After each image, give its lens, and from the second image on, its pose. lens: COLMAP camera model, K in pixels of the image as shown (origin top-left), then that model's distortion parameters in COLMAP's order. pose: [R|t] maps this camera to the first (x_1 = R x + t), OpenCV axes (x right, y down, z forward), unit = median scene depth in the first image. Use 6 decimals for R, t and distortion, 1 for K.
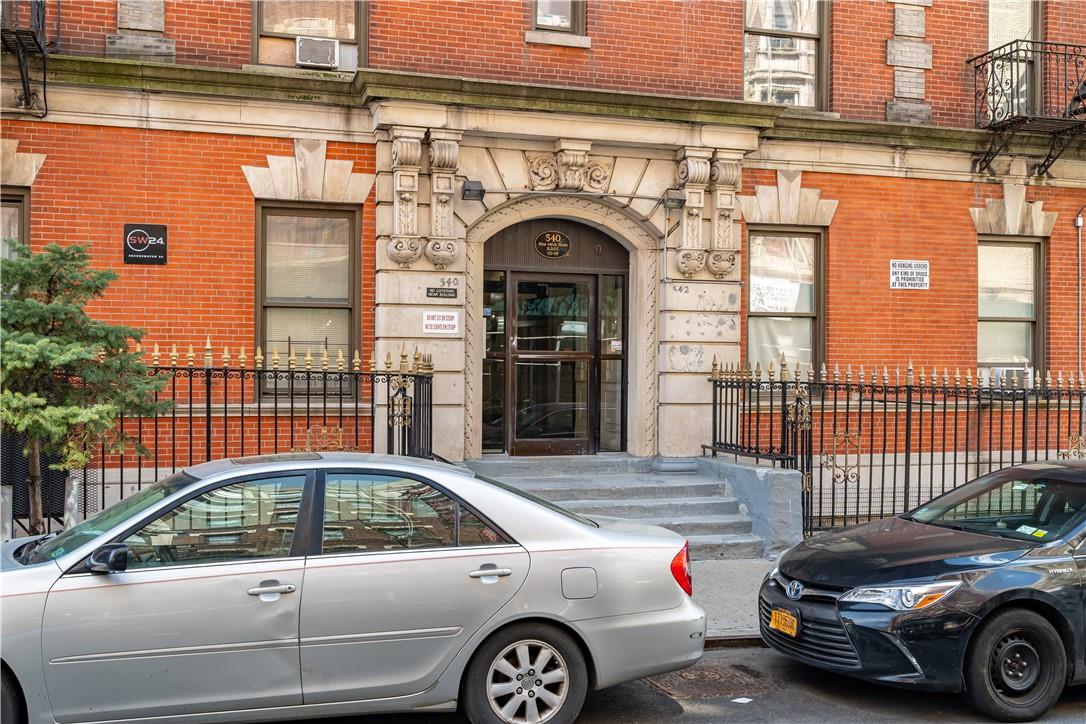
lens RADIAL K [[1047.3, 0, 543.0], [0, 1047.3, 362.0], [0, 0, 1]] dist [-0.009109, -0.010446]
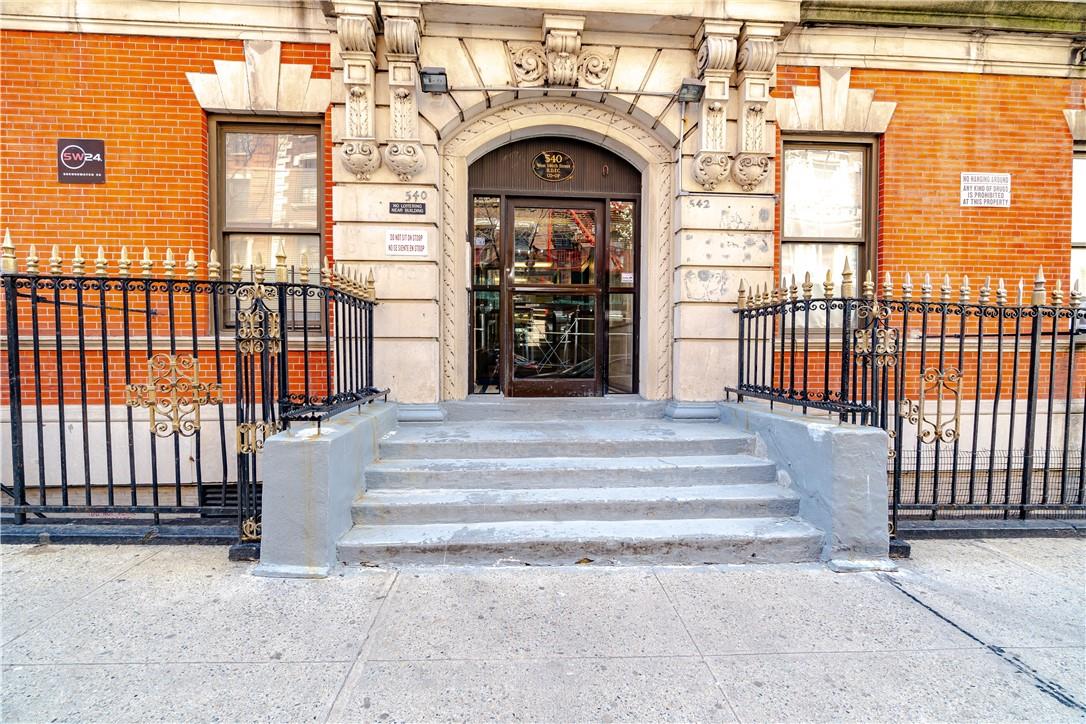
lens RADIAL K [[494.8, 0, 540.3], [0, 494.8, 362.5], [0, 0, 1]] dist [-0.004562, 0.000513]
pose [[0.976847, 0.000837, -0.213936, 0.092854], [0.005736, 0.999530, 0.030104, 0.046794], [0.213861, -0.030634, 0.976384, 0.586326]]
